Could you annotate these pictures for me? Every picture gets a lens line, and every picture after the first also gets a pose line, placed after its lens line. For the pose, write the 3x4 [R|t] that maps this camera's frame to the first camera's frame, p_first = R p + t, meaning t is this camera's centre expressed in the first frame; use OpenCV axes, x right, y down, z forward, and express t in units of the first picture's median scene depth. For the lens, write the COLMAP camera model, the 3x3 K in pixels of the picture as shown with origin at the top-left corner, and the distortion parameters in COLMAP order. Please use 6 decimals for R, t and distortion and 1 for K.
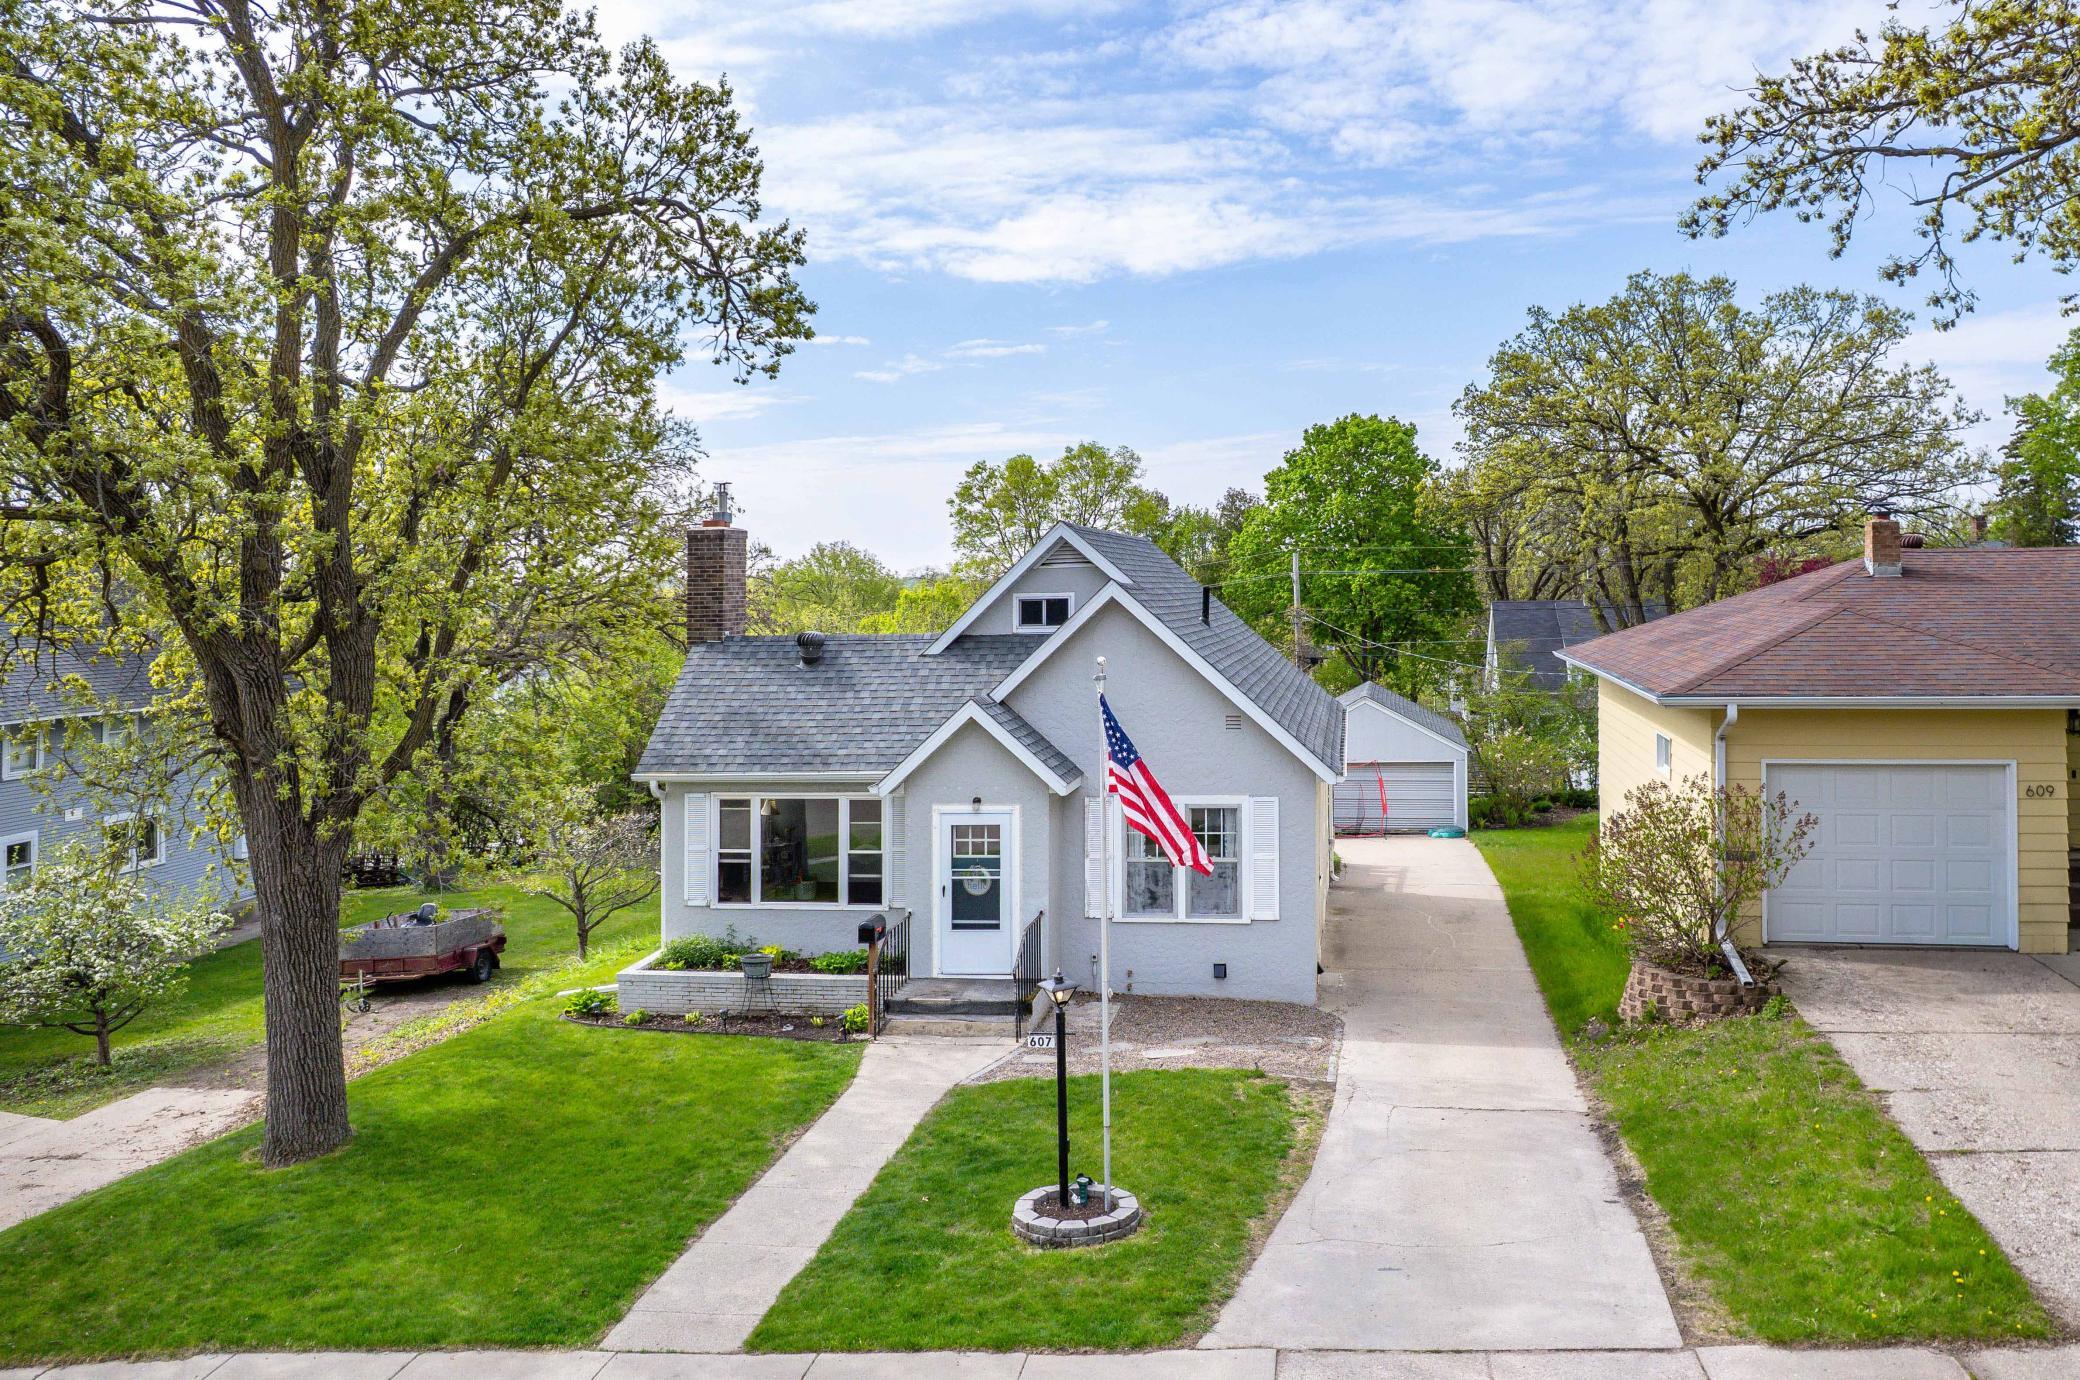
lens RADIAL K [[1629.2, 0, 1193.2], [0, 1629.2, 454.3], [0, 0, 1]] dist [-0.016696, -0.000553]
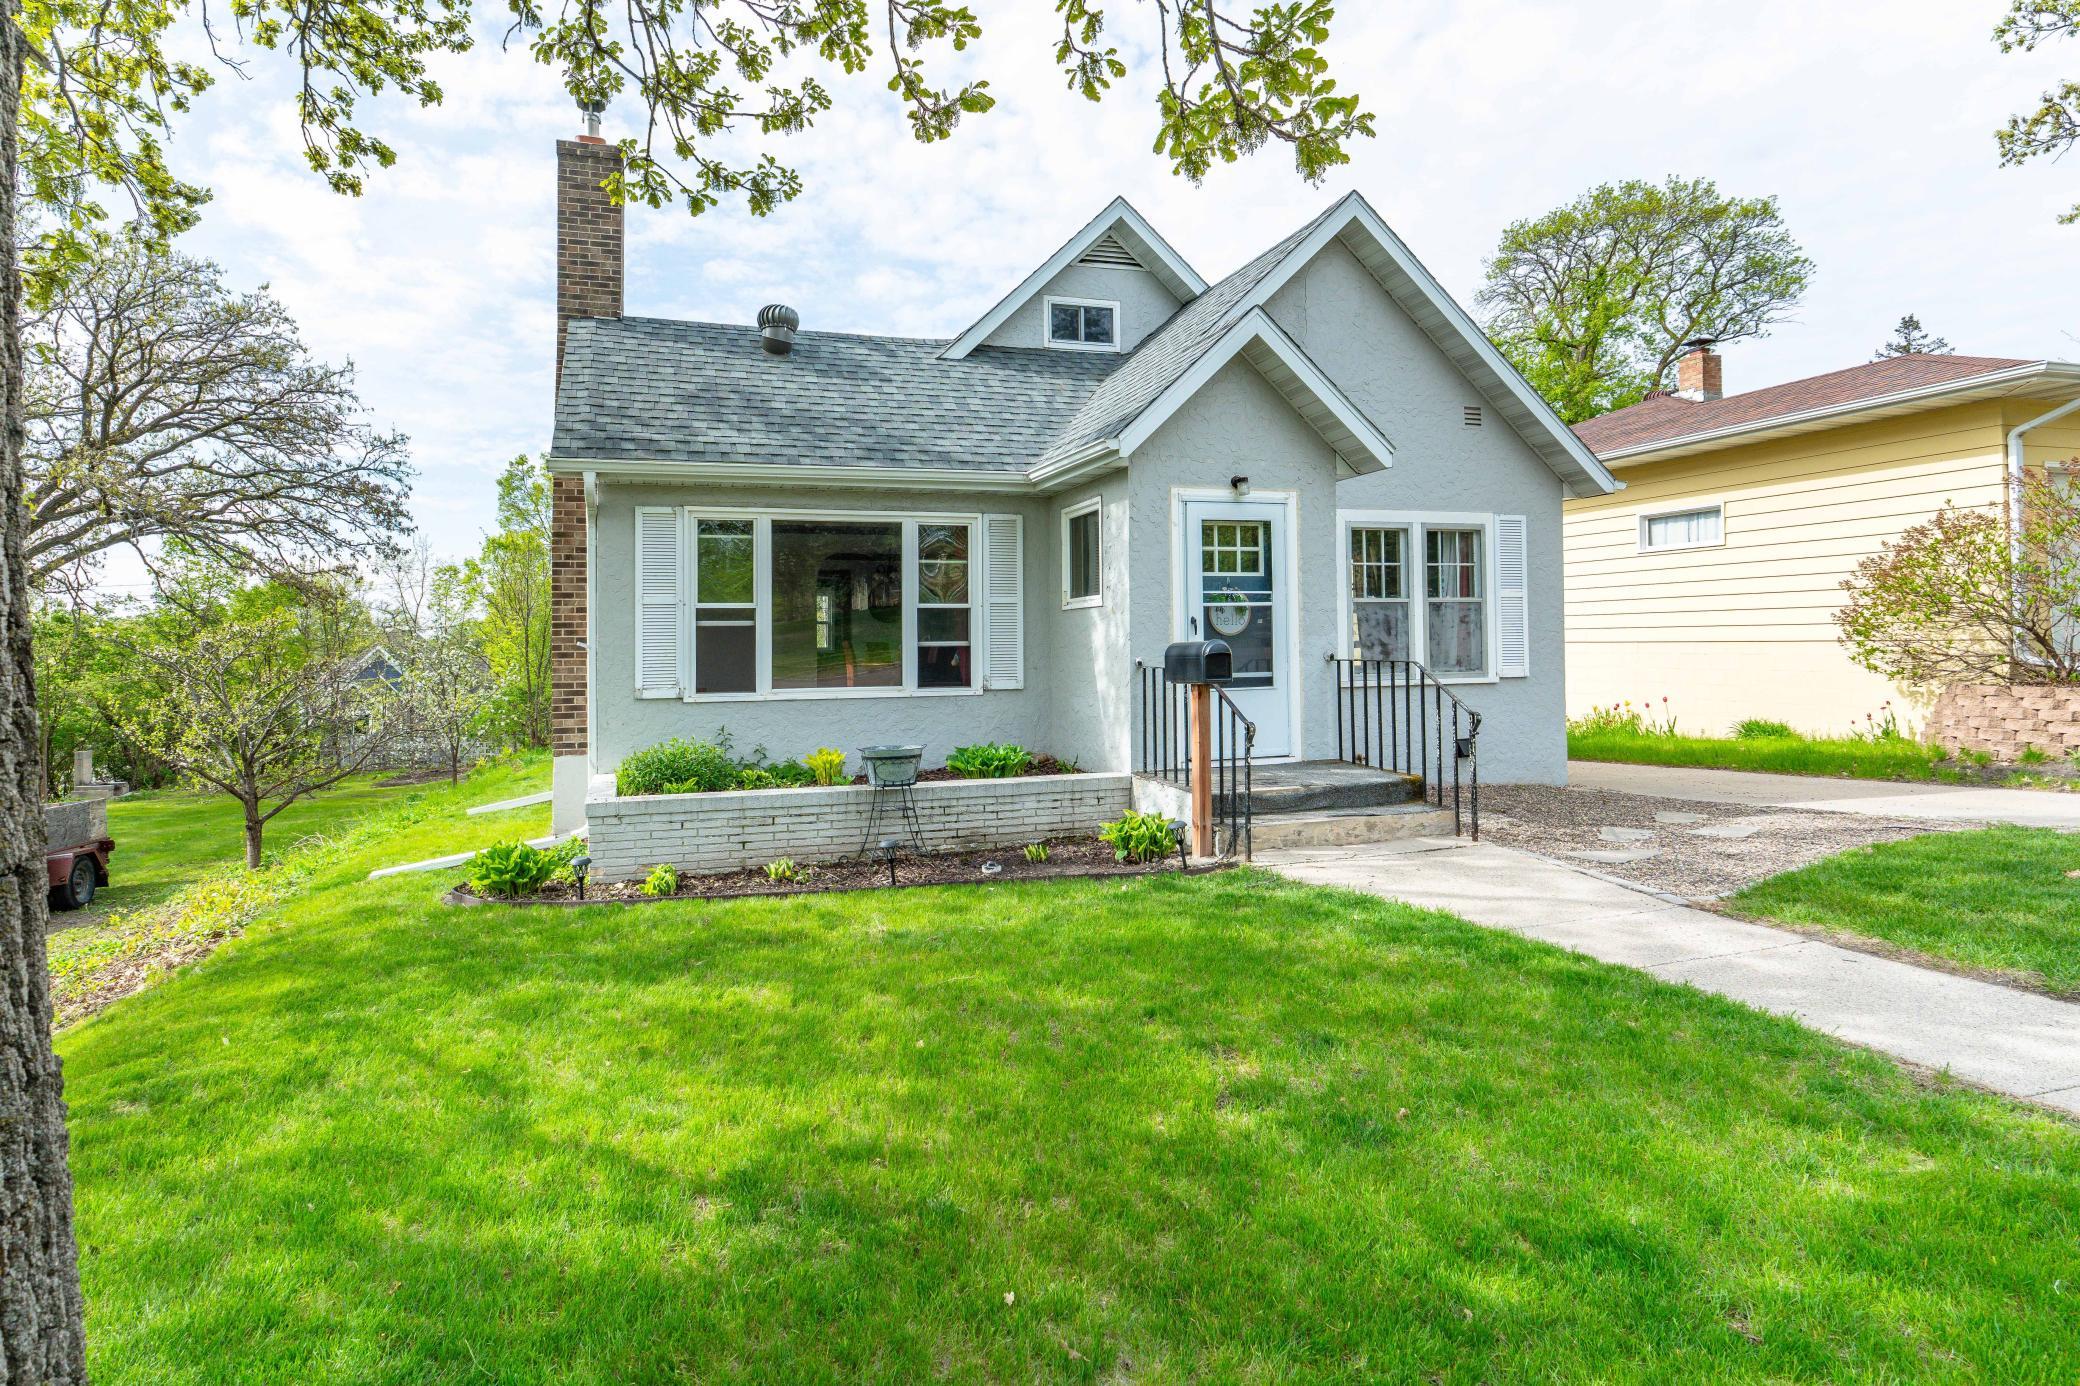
lens RADIAL K [[1013.8, 0, 967.7], [0, 1013.8, 600.8], [0, 0, 1]] dist [-0.001221, 0.000021]
pose [[0.920547, 0.017048, 0.390261, -0.368667], [-0.030793, 0.999105, 0.028992, 0.244374], [-0.389417, -0.038706, 0.920248, 0.668129]]
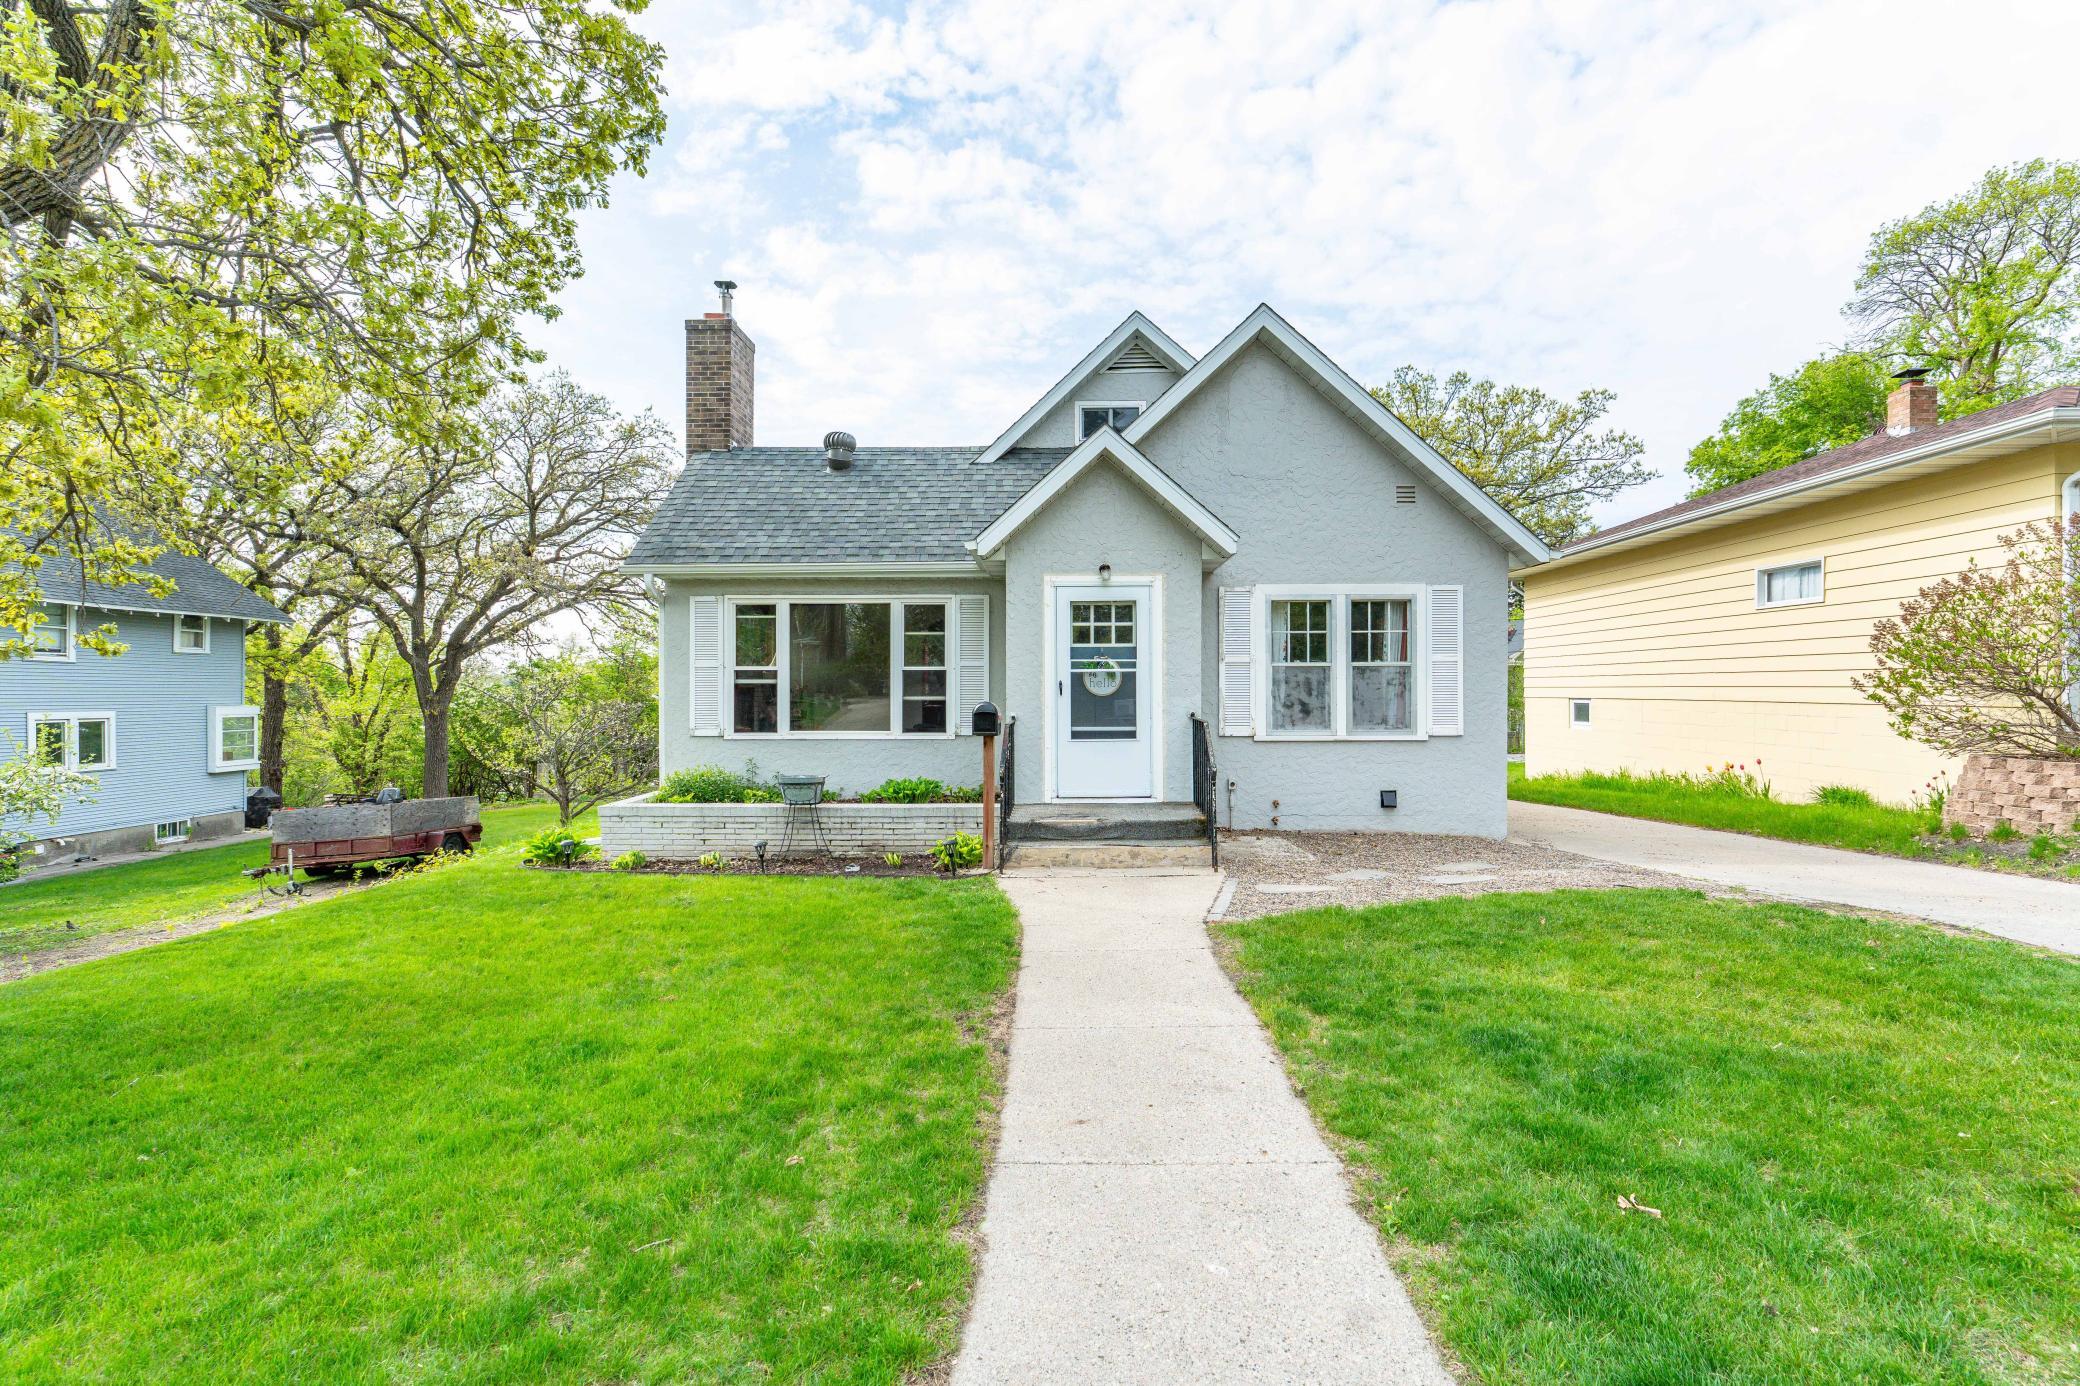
lens RADIAL K [[974.0, 0, 1087.2], [0, 974.0, 664.4], [0, 0, 1]] dist [0.001336, 0.000005]
pose [[0.992971, 0.013068, 0.117633, -0.188874], [-0.019833, 0.998205, 0.056519, 0.226269], [-0.116683, -0.058455, 0.991448, 0.542197]]
